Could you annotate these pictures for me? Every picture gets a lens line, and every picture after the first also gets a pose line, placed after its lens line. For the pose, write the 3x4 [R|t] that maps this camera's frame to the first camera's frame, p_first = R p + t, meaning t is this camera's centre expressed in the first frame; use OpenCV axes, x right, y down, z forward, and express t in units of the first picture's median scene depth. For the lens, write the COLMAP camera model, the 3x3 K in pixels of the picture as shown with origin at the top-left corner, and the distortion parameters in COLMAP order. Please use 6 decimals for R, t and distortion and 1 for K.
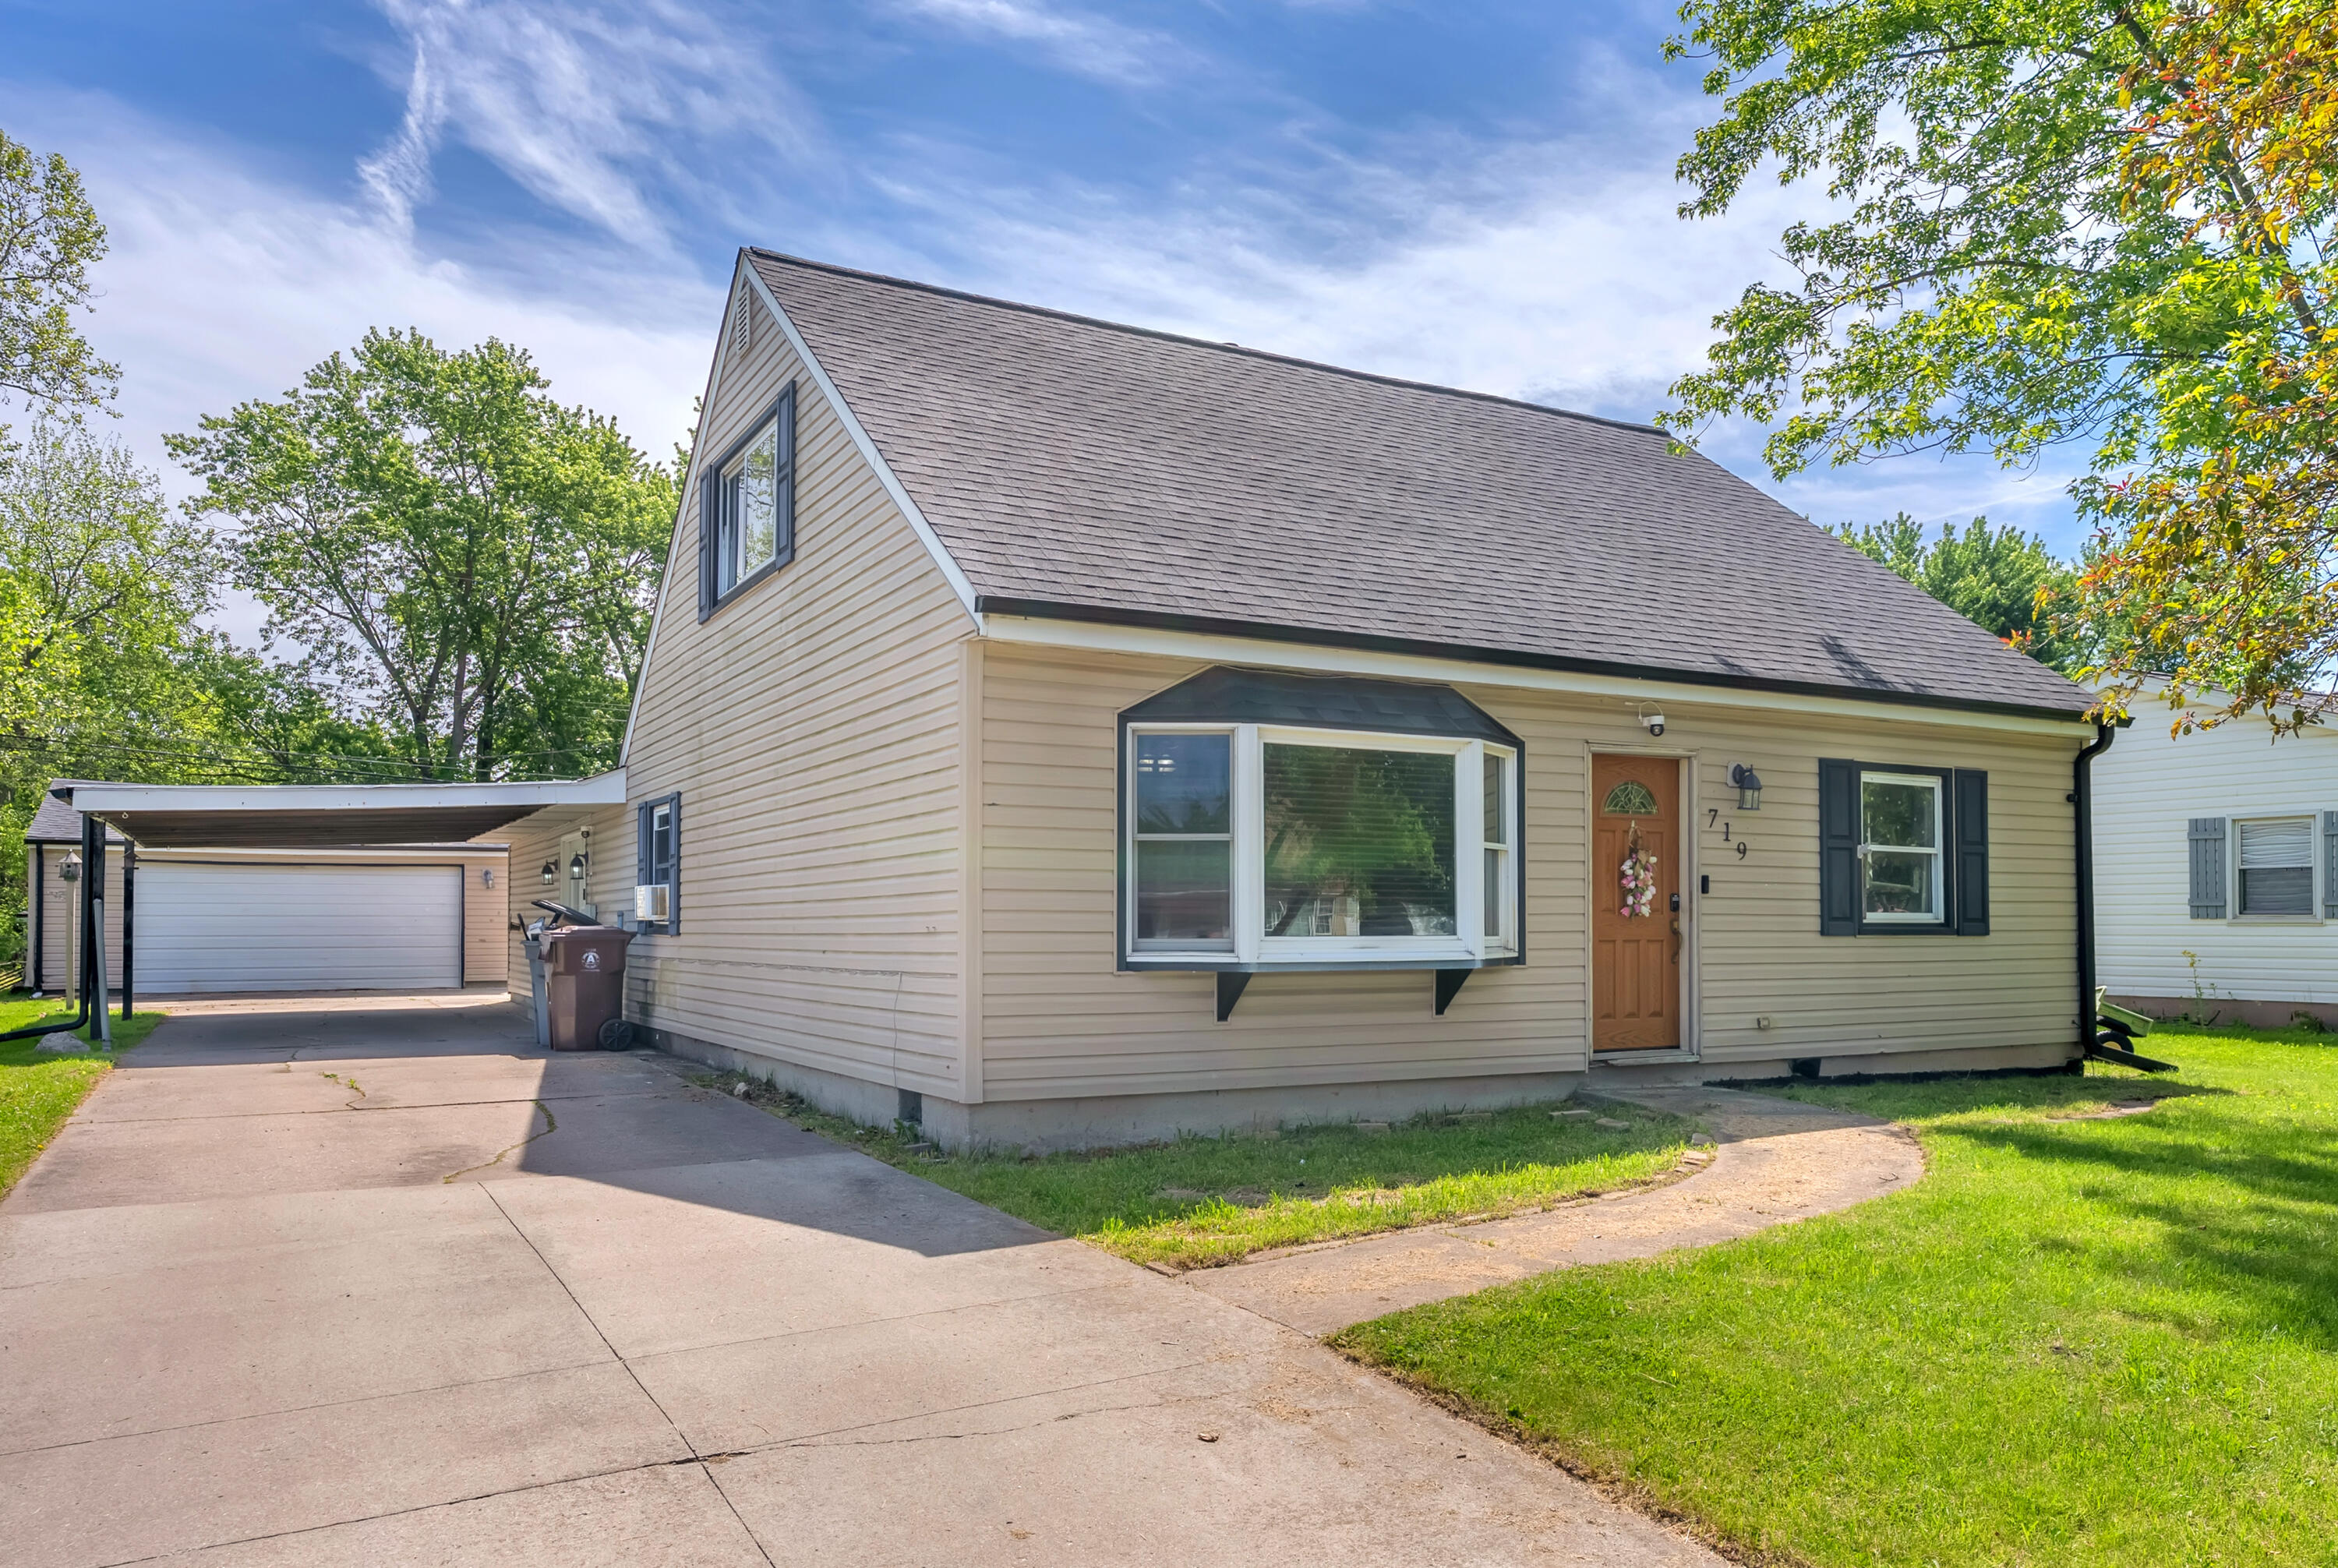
lens RADIAL K [[1657.6, 0, 1170.7], [0, 1657.6, 908.3], [0, 0, 1]] dist [0.002442, 0.001569]
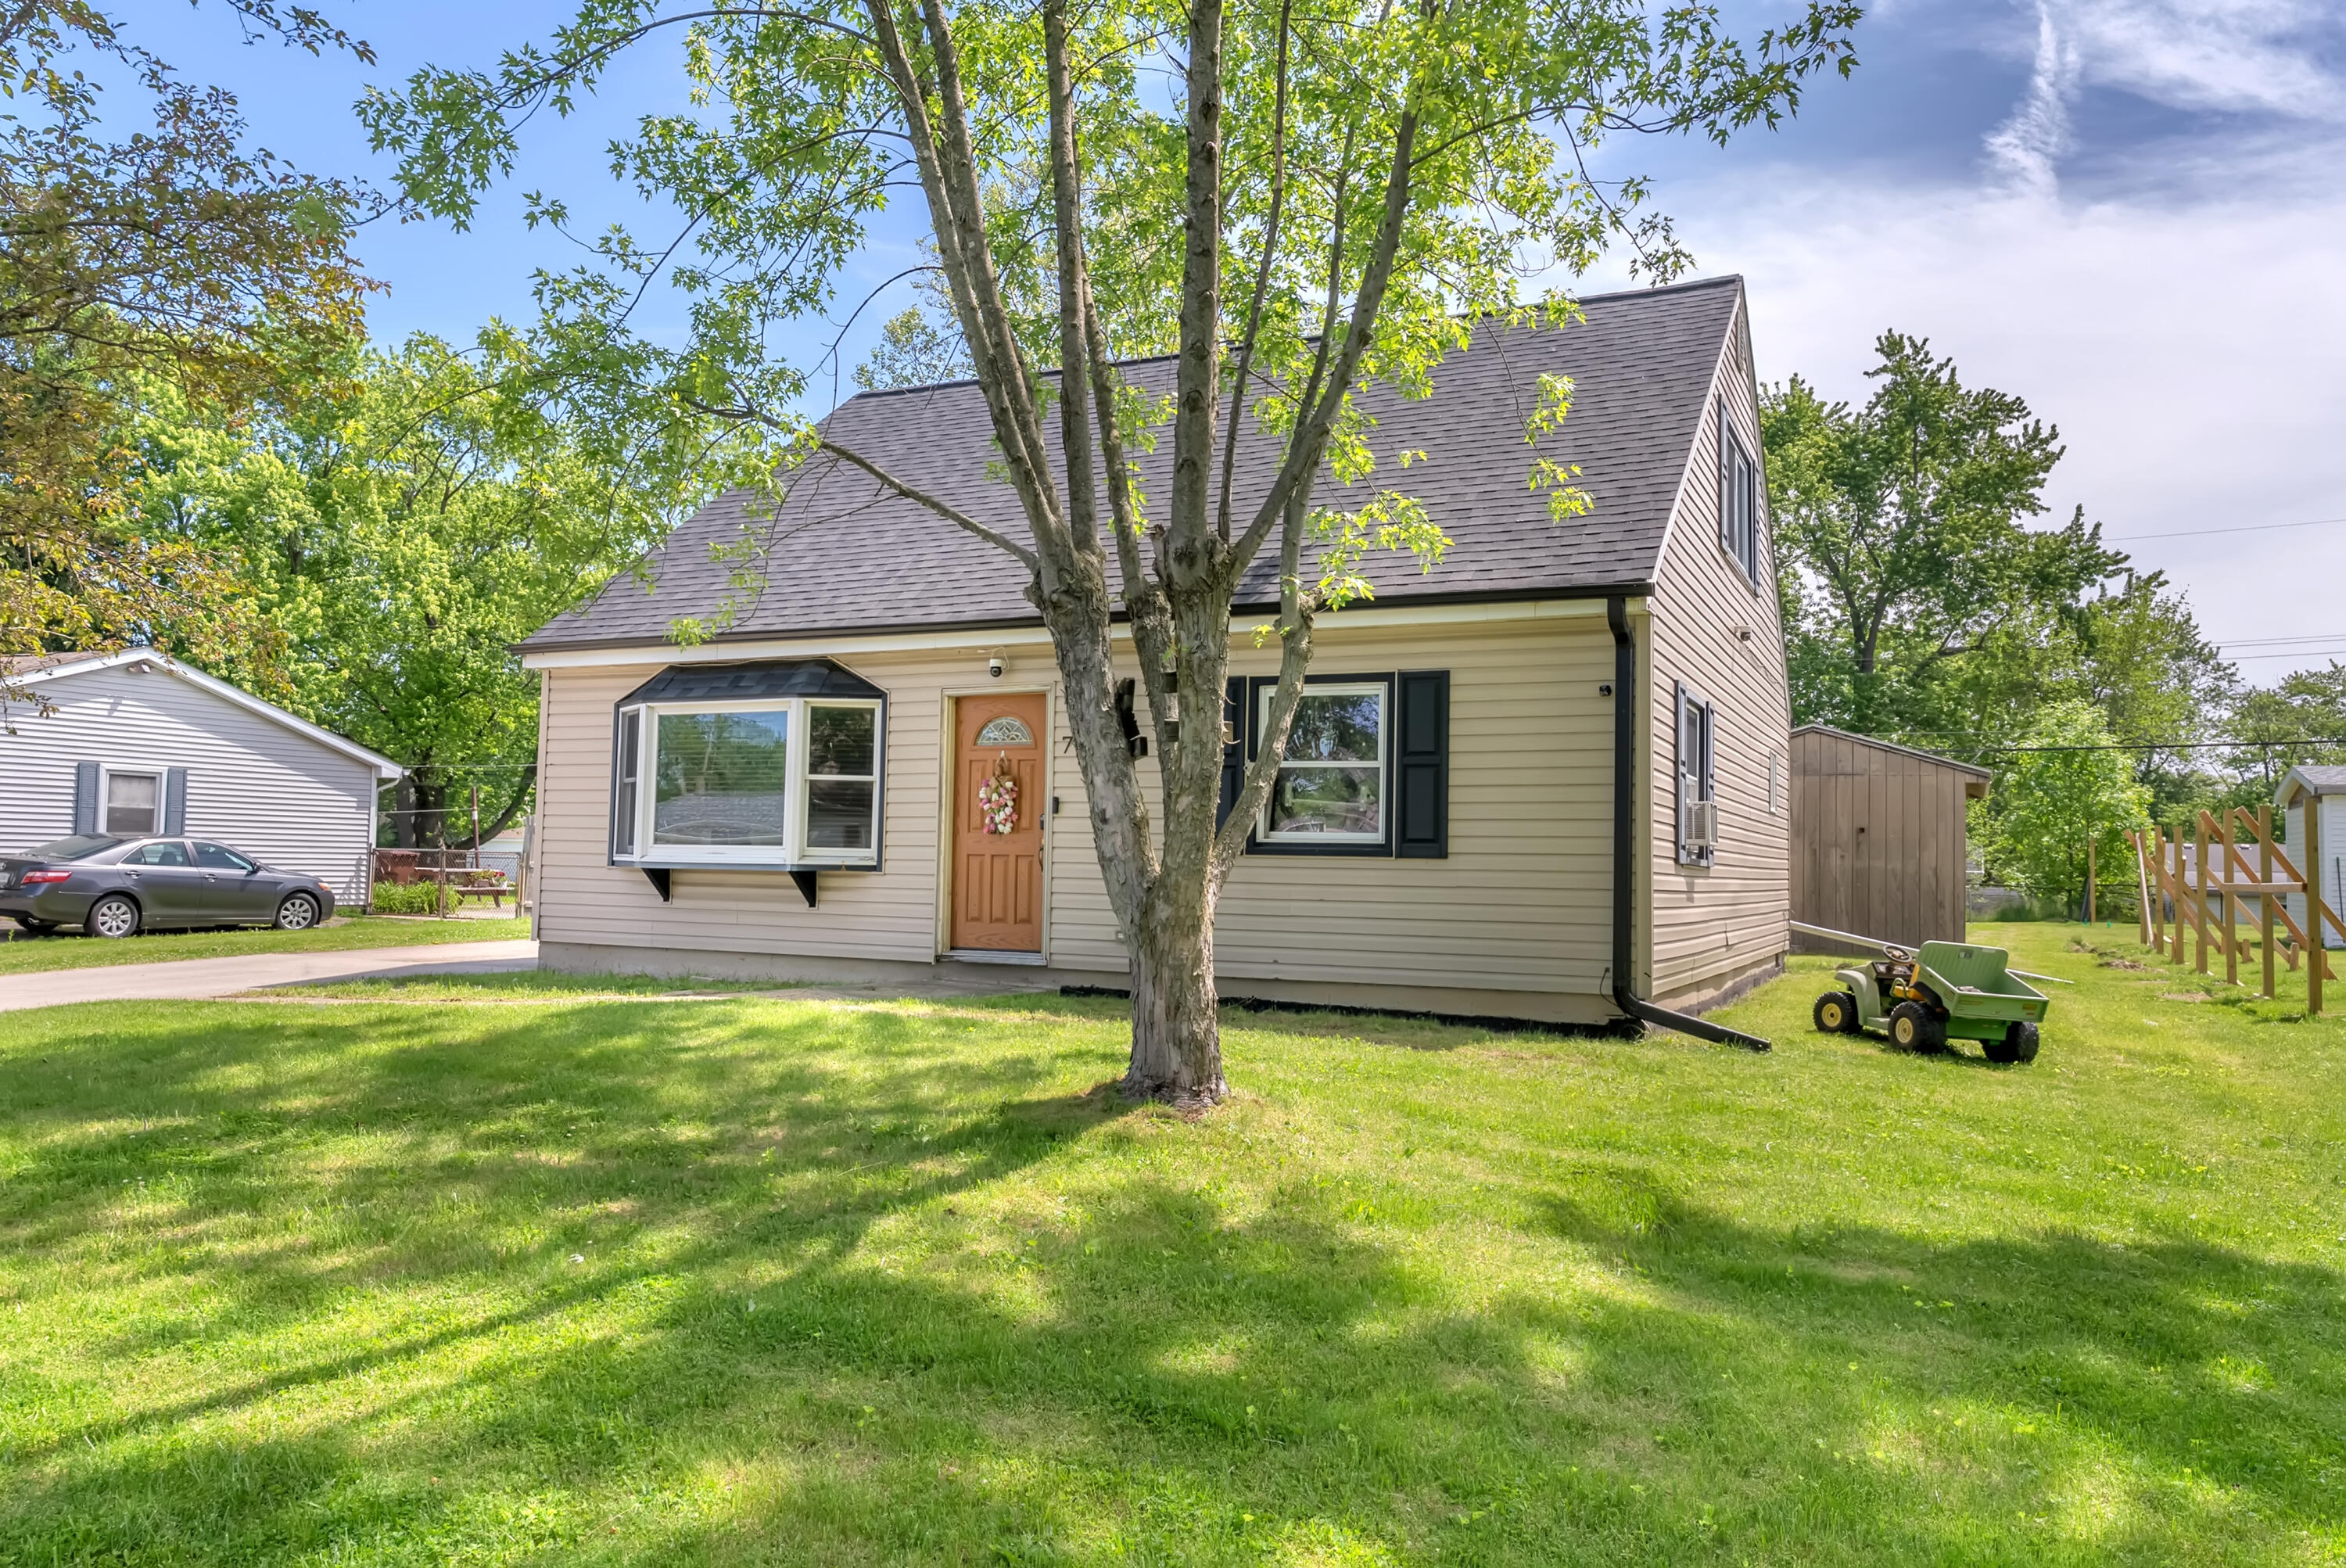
lens RADIAL K [[1633.1, 0, 1173.0], [0, 1633.1, 784.0], [0, 0, 1]] dist [-0.034835, -0.001782]
pose [[0.579247, -0.027495, -0.814688, 1.239214], [-0.008220, 0.999183, -0.039566, 0.013652], [0.815111, 0.029615, 0.578548, 0.432412]]
